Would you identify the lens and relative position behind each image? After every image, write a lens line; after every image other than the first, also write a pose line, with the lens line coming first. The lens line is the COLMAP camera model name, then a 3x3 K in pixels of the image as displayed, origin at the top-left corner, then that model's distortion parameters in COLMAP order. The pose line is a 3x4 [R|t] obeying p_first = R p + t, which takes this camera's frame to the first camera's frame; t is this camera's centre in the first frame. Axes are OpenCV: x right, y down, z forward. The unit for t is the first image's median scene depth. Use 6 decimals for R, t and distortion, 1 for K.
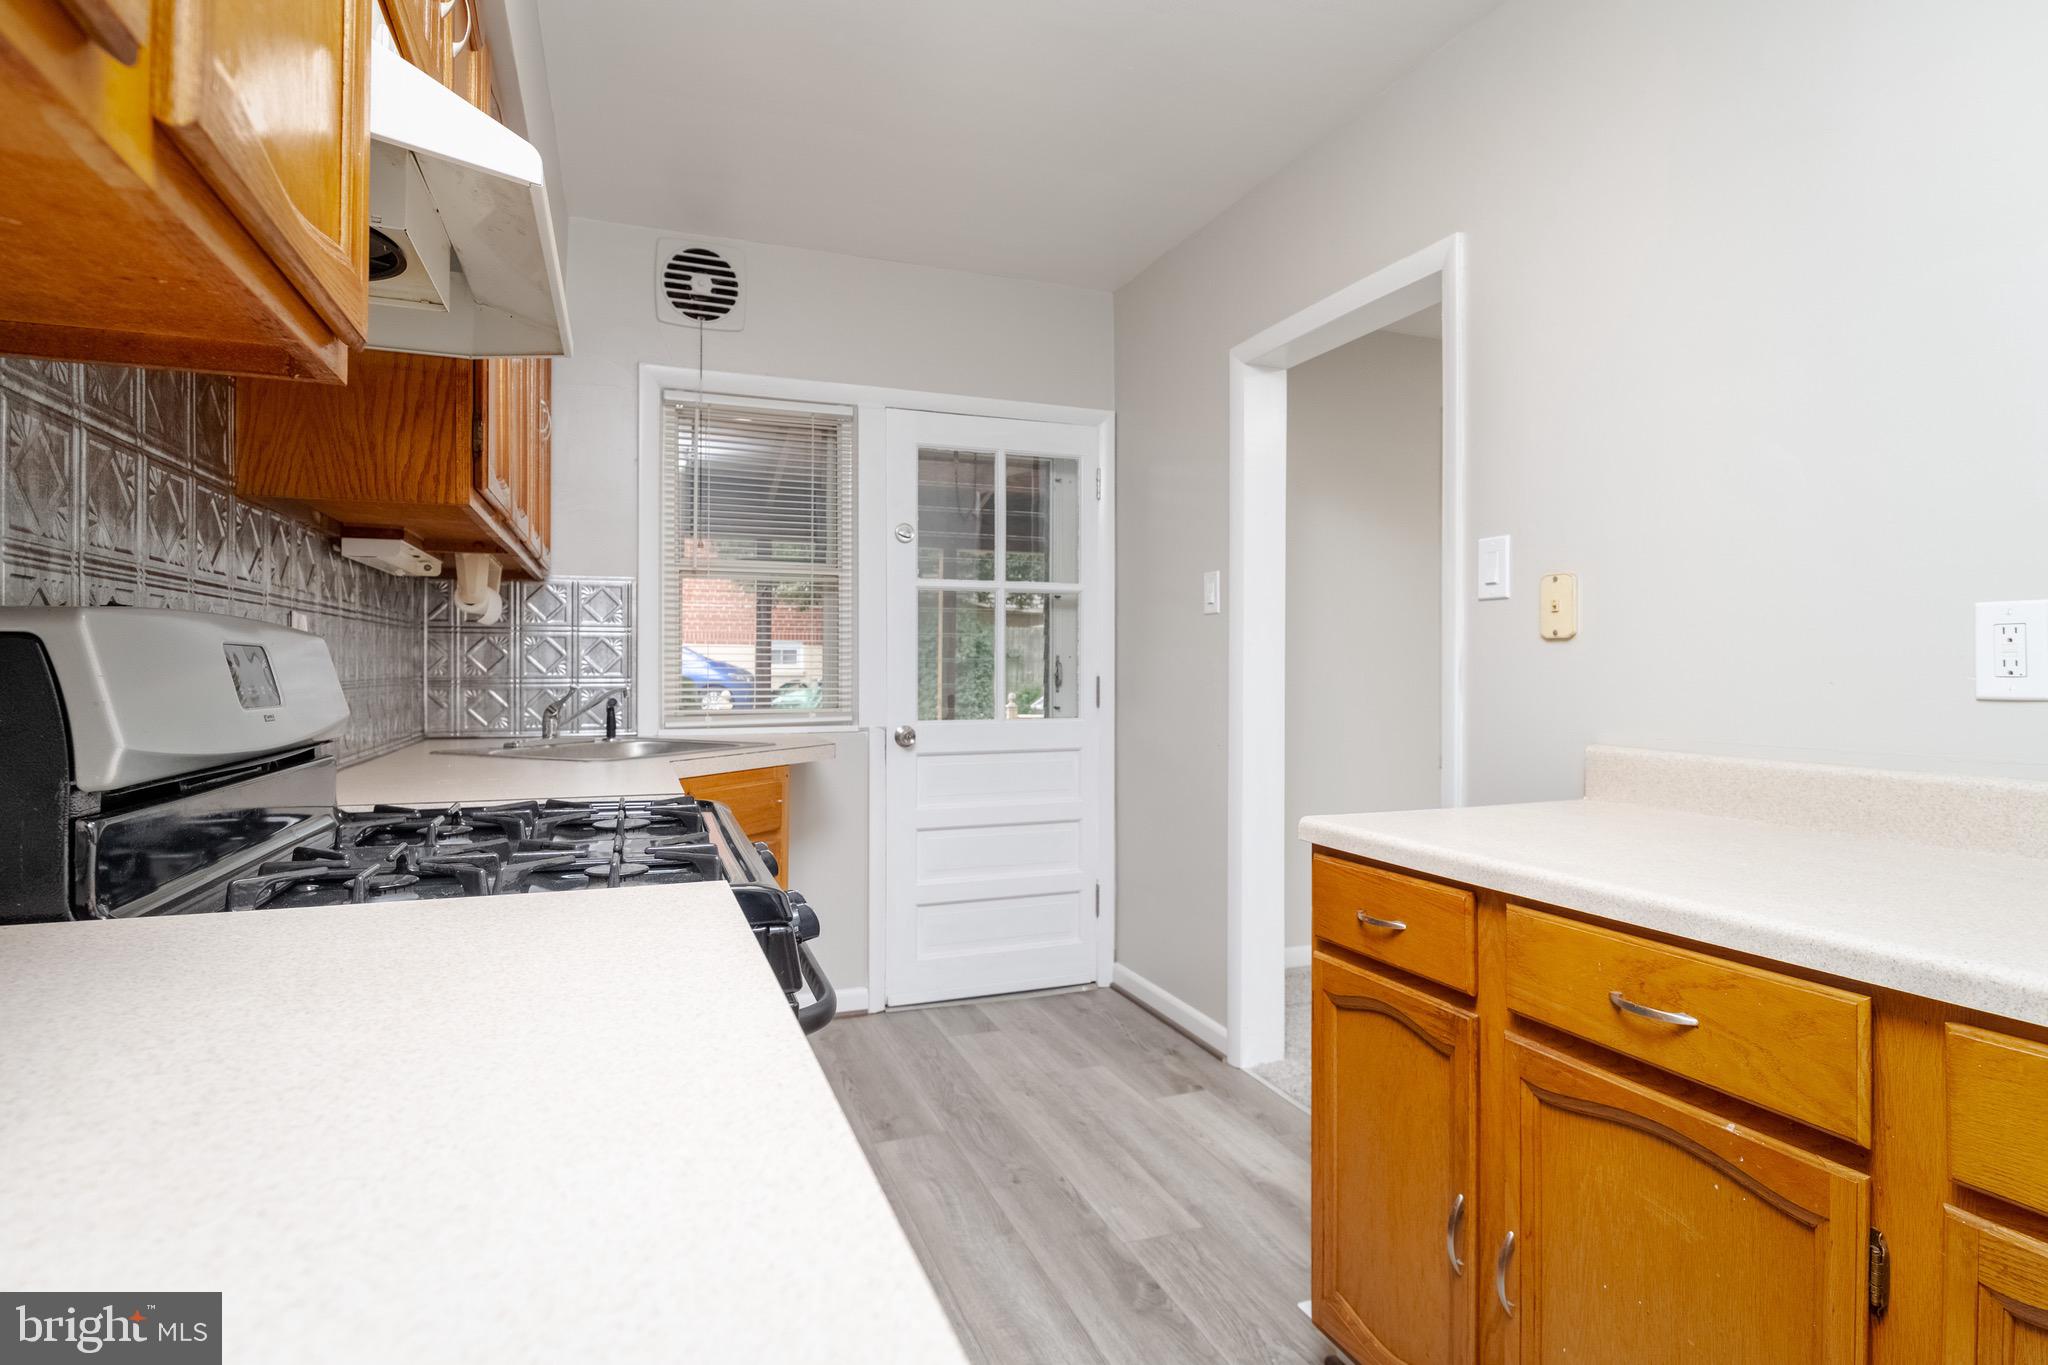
lens RADIAL K [[1051.8, 0, 1032.5], [0, 1051.8, 671.0], [0, 0, 1]] dist [-0.003046, -0.000698]
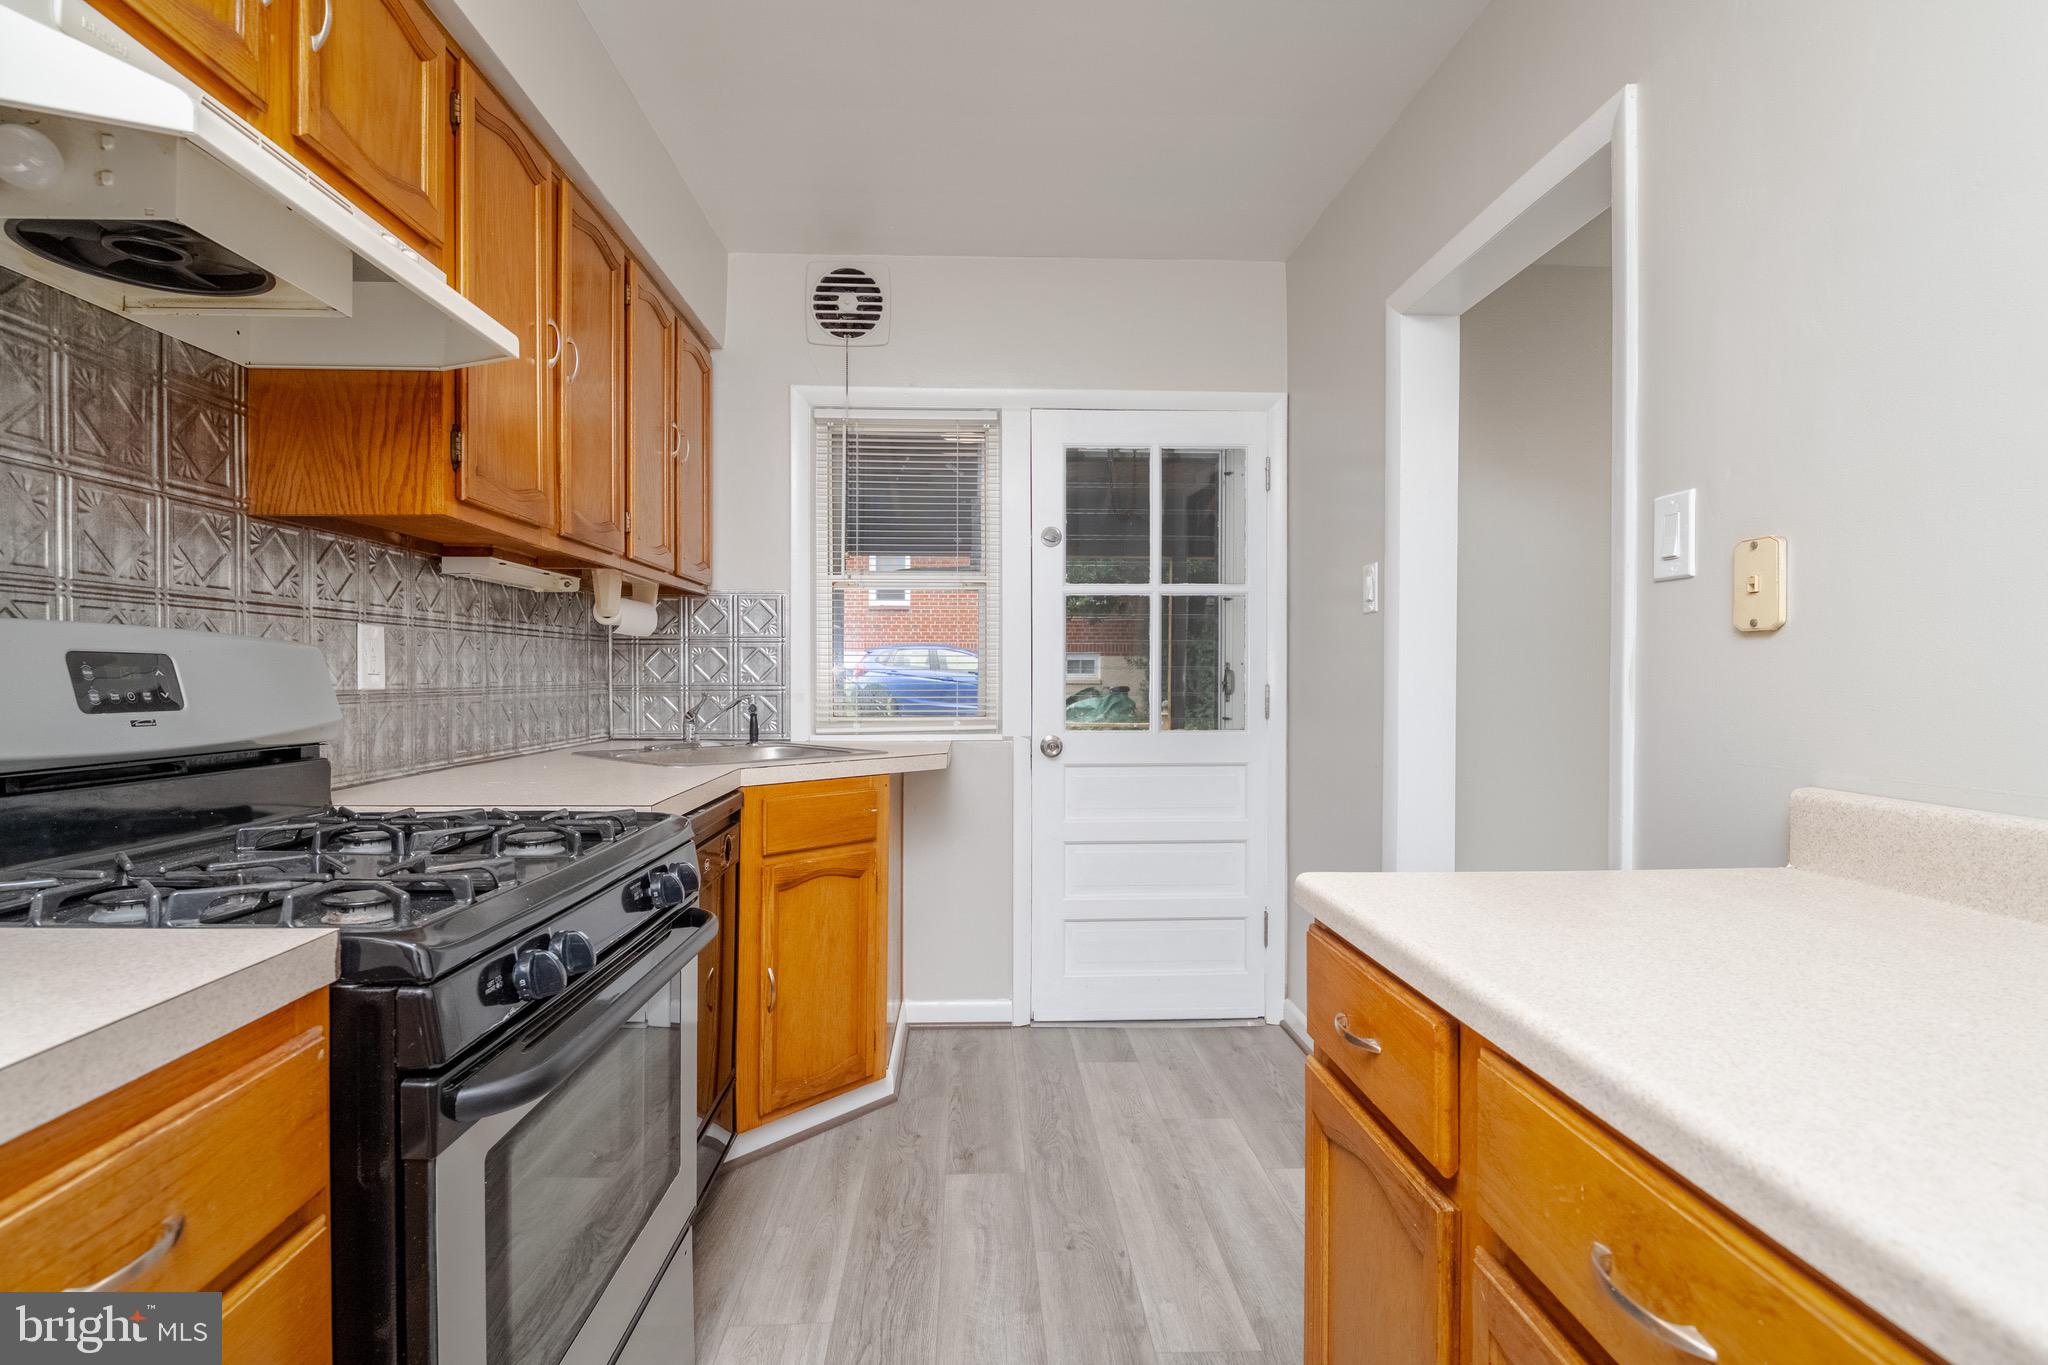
lens RADIAL K [[976.7, 0, 1017.9], [0, 976.7, 689.7], [0, 0, 1]] dist [0.000994, -0.015257]
pose [[0.946763, 0.003634, -0.321912, 0.152215], [-0.000461, 0.999951, 0.009934, 0.000866], [0.321932, -0.009257, 0.946717, 0.146835]]
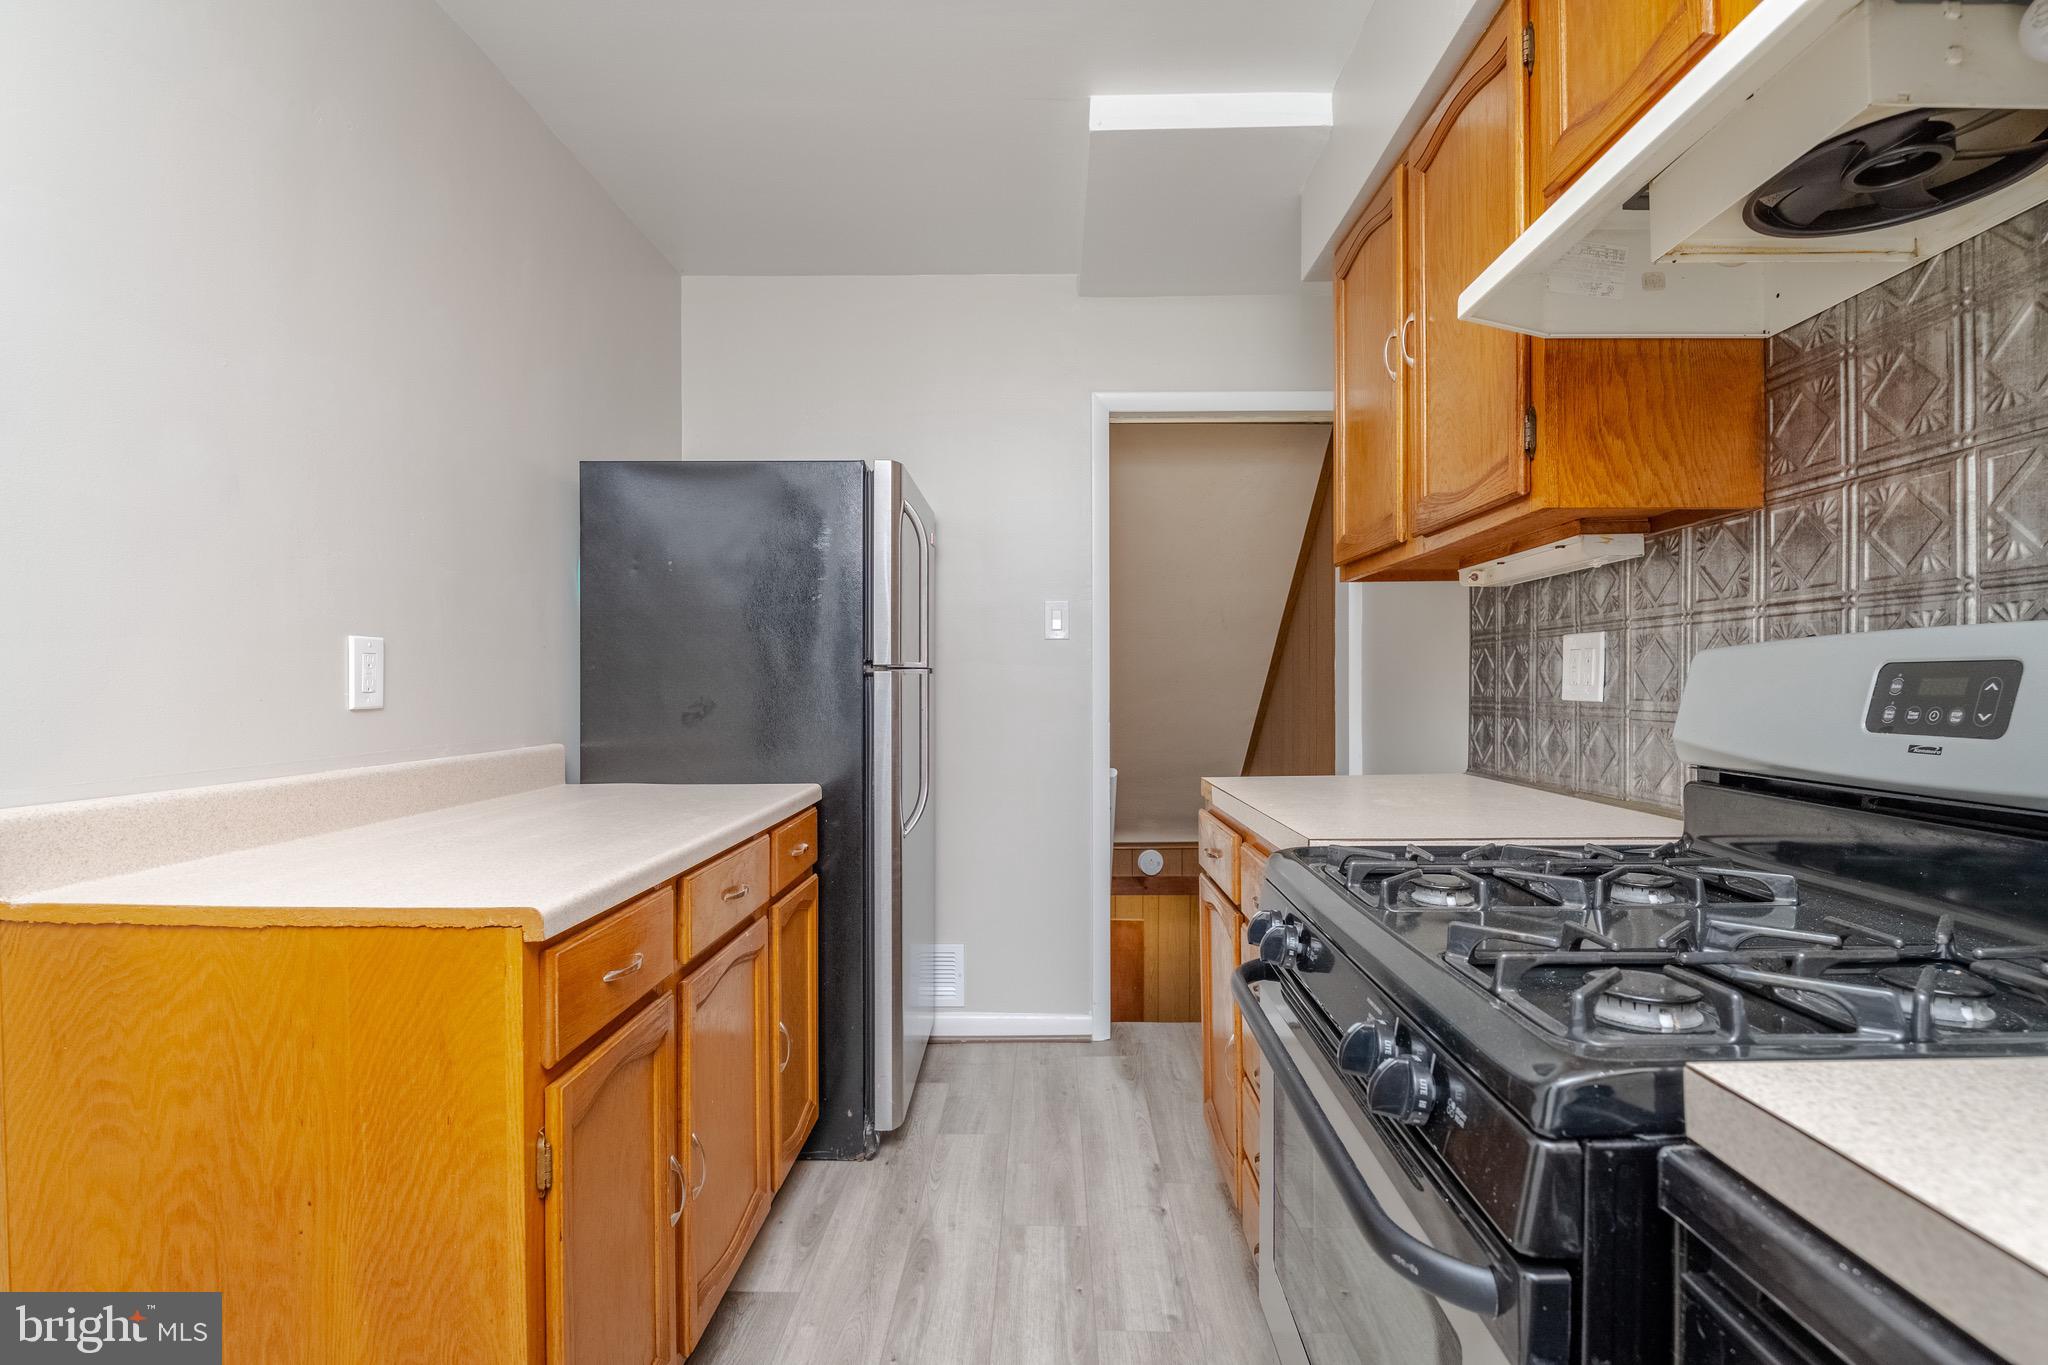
lens RADIAL K [[967.4, 0, 1033.3], [0, 967.4, 686.0], [0, 0, 1]] dist [0.020531, -0.019434]
pose [[-0.928110, -0.001499, 0.372303, -0.137688], [-0.000481, 0.999996, 0.002827, -0.002637], [-0.372306, 0.002444, -0.928107, 0.762125]]
